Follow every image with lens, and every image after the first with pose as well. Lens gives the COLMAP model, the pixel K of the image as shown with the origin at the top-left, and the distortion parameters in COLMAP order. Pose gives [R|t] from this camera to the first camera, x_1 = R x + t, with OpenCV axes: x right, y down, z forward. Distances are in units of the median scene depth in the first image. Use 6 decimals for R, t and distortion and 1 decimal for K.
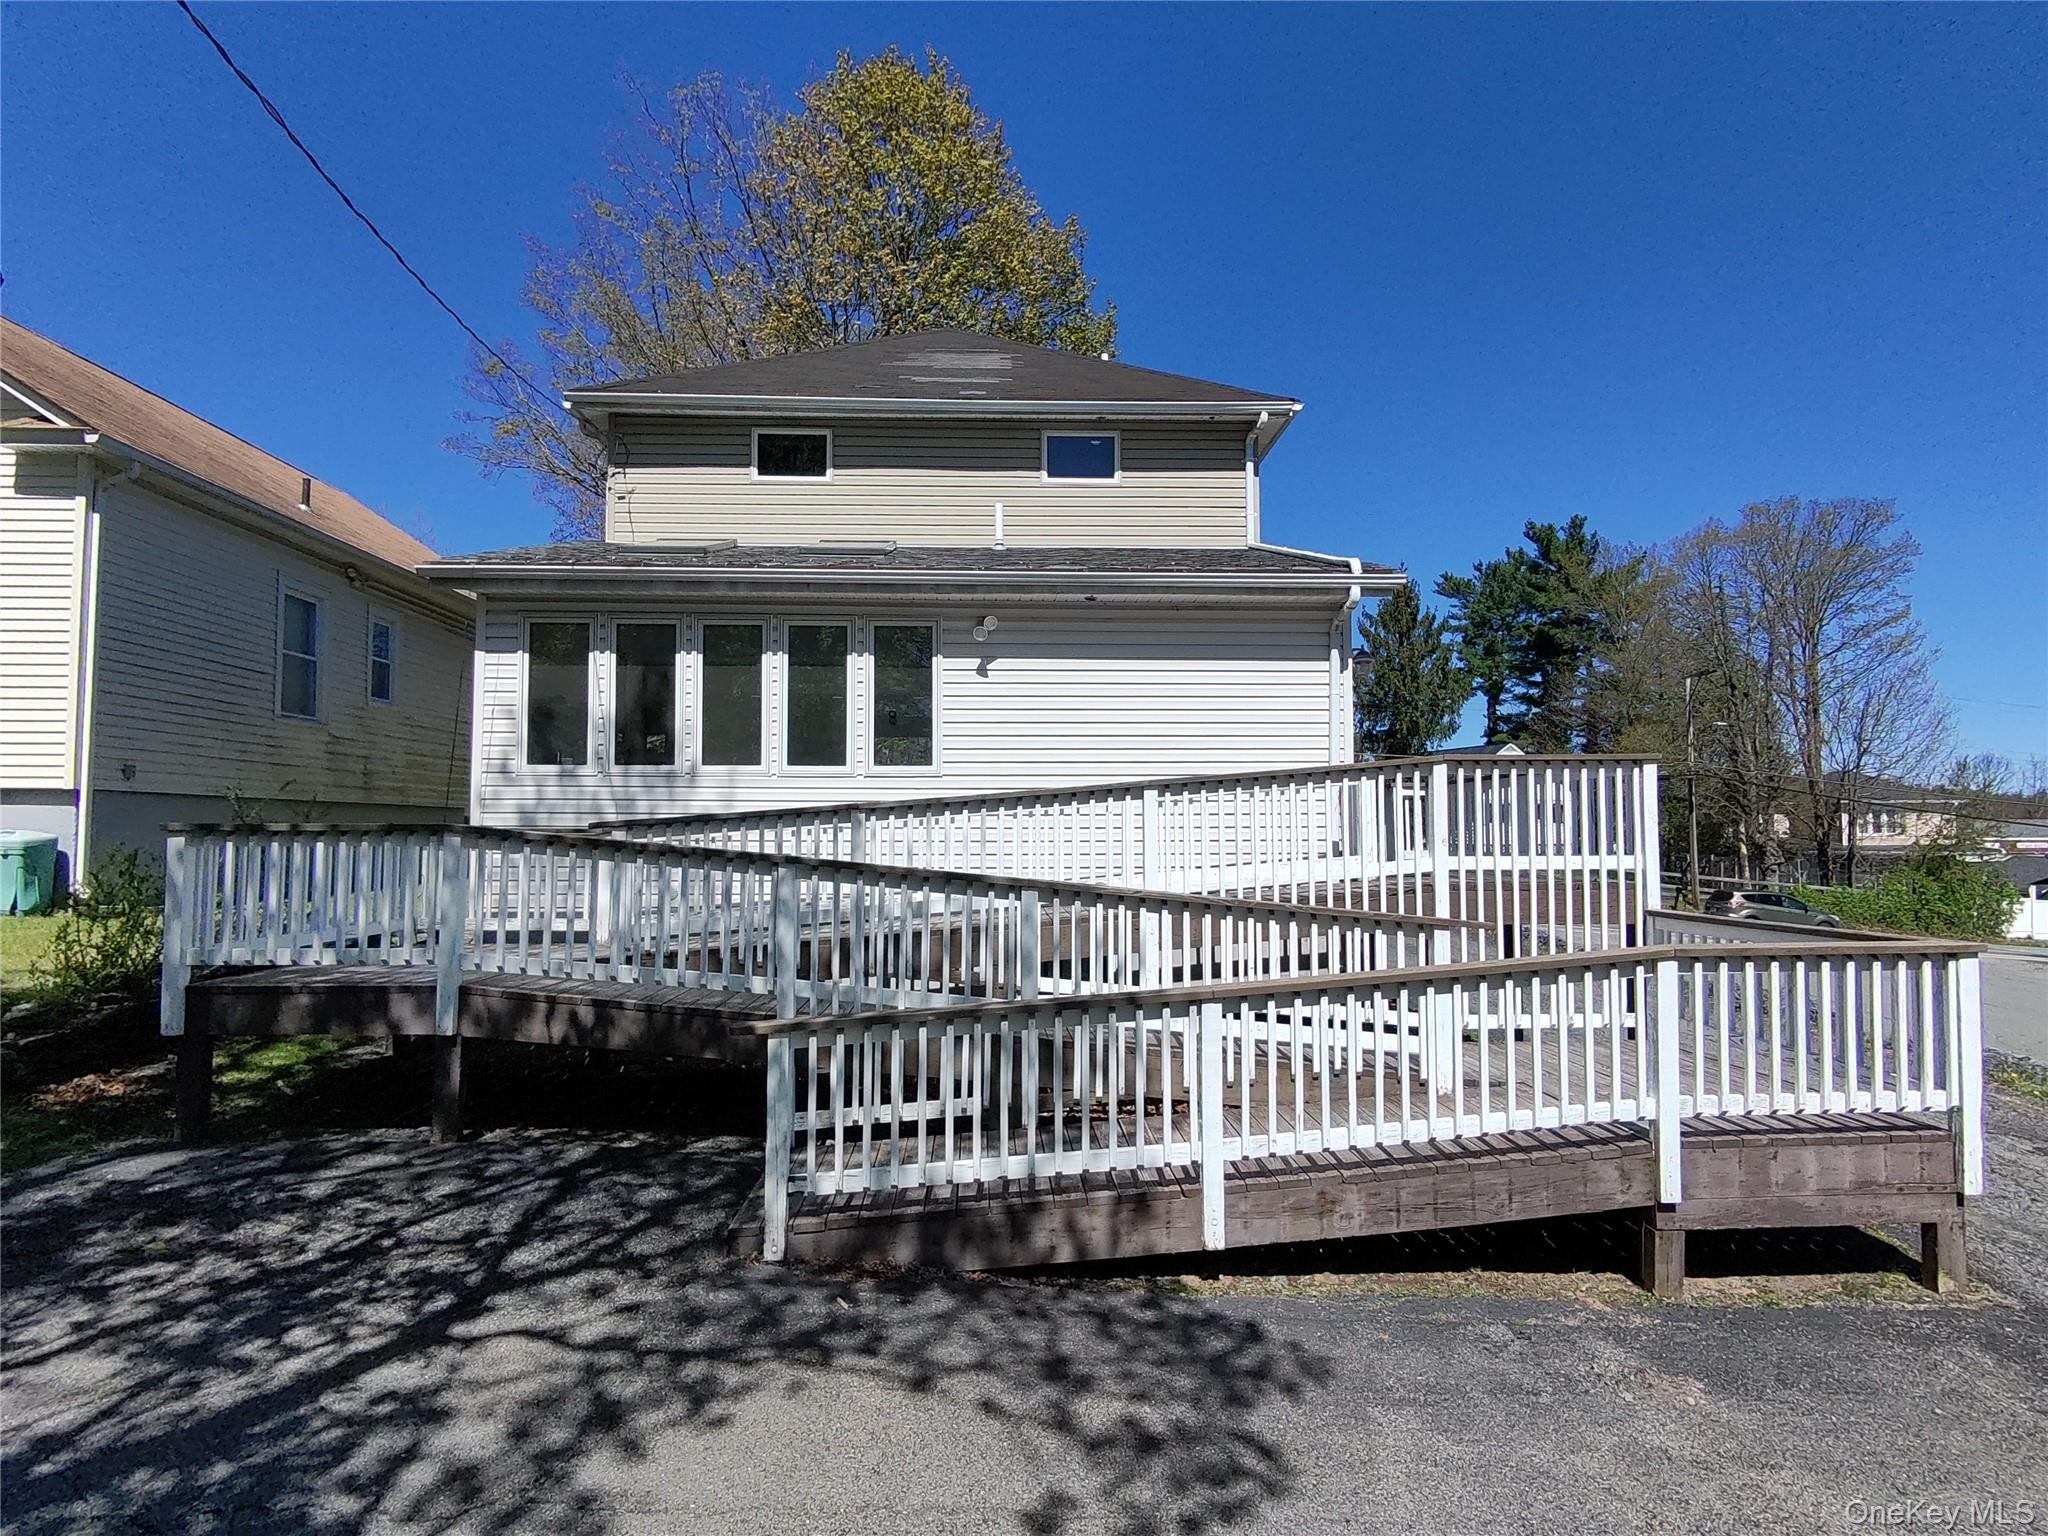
lens RADIAL K [[1070.3, 0, 1014.4], [0, 1070.3, 785.2], [0, 0, 1]] dist [0.003620, -0.004771]
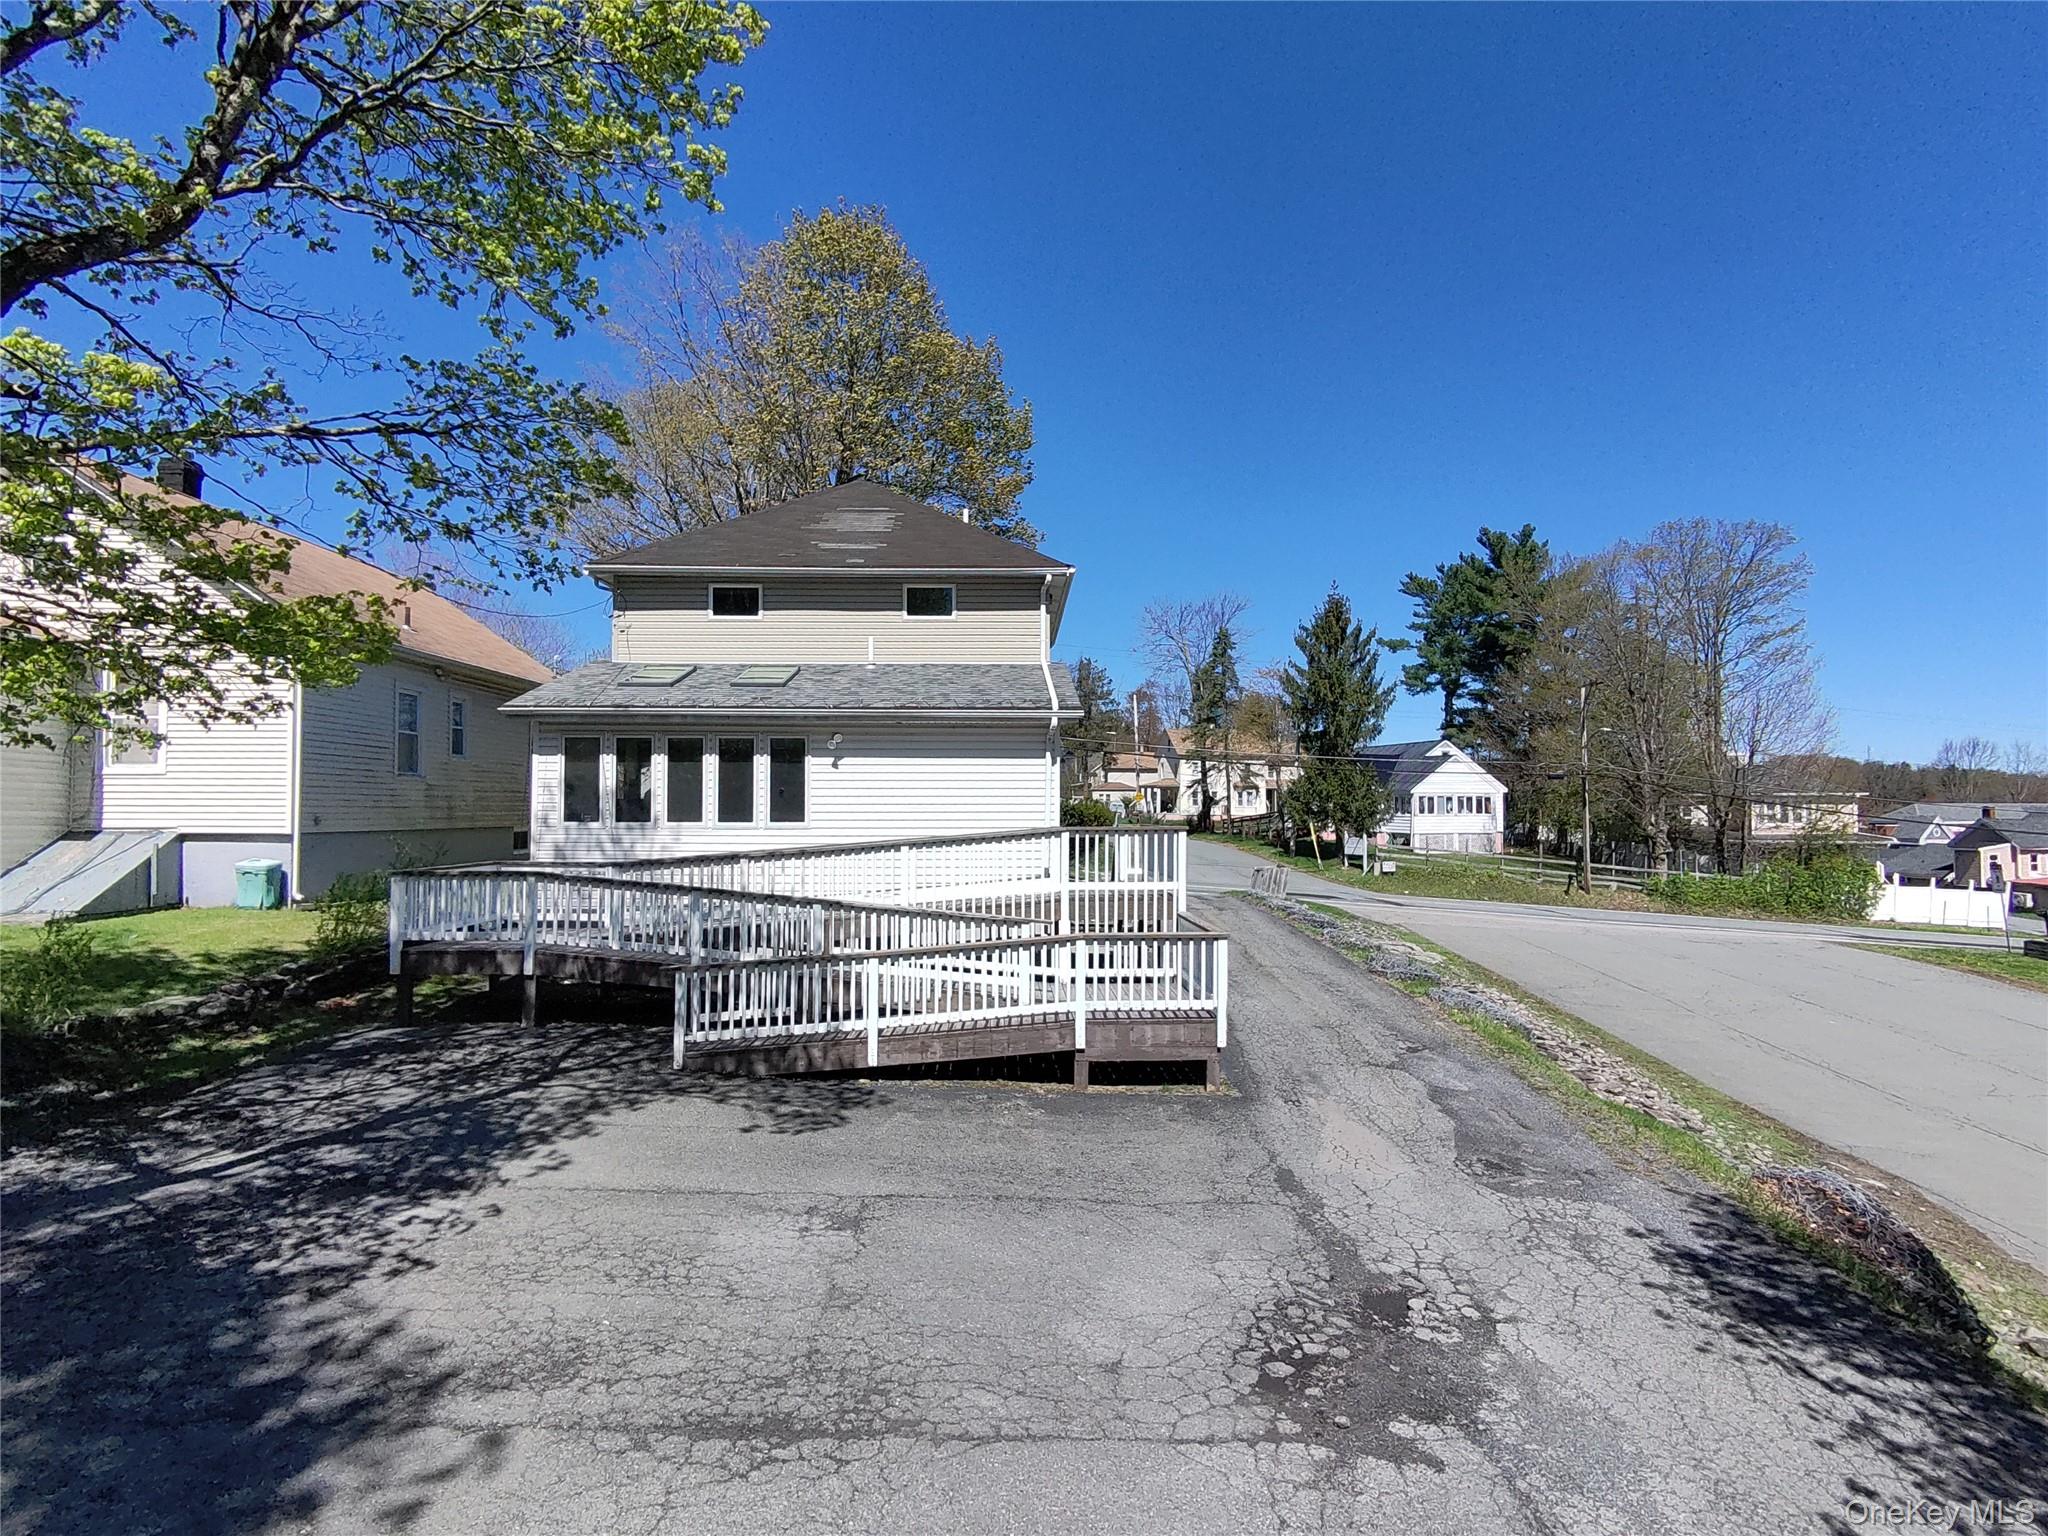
lens RADIAL K [[1070.3, 0, 1035.1], [0, 1070.3, 757.7], [0, 0, 1]] dist [0.003620, -0.004771]
pose [[0.999990, 0.004149, 0.001507, 0.308187], [-0.004146, 0.999989, -0.002380, -0.126462], [-0.001517, 0.002374, 0.999996, -0.739825]]
